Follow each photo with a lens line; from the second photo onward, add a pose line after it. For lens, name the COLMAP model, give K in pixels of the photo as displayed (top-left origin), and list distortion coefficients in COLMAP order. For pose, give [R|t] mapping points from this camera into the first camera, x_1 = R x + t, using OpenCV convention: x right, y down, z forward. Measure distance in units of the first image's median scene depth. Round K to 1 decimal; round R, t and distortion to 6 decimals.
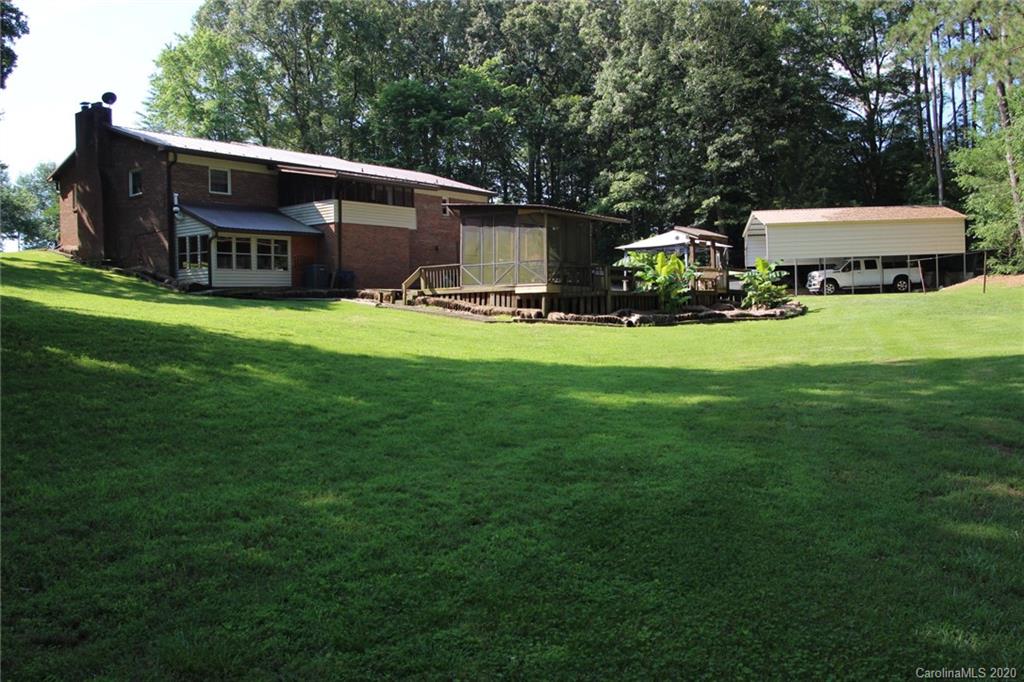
lens RADIAL K [[911.4, 0, 506.0], [0, 911.4, 338.6], [0, 0, 1]] dist [-0.126527, 0.087370]
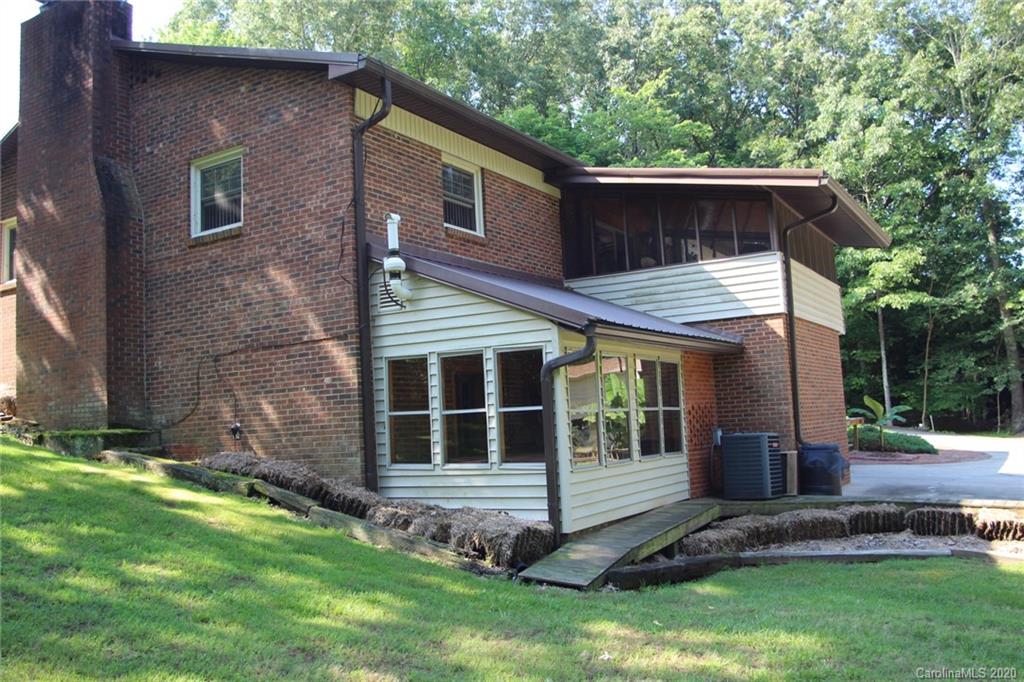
lens RADIAL K [[911.4, 0, 518.1], [0, 911.4, 344.3], [0, 0, 1]] dist [-0.126527, 0.087370]
pose [[0.991884, -0.010881, 0.126681, -0.343726], [0.025421, 0.993186, -0.113733, -0.077511], [-0.124580, 0.116030, 0.985402, 0.656019]]
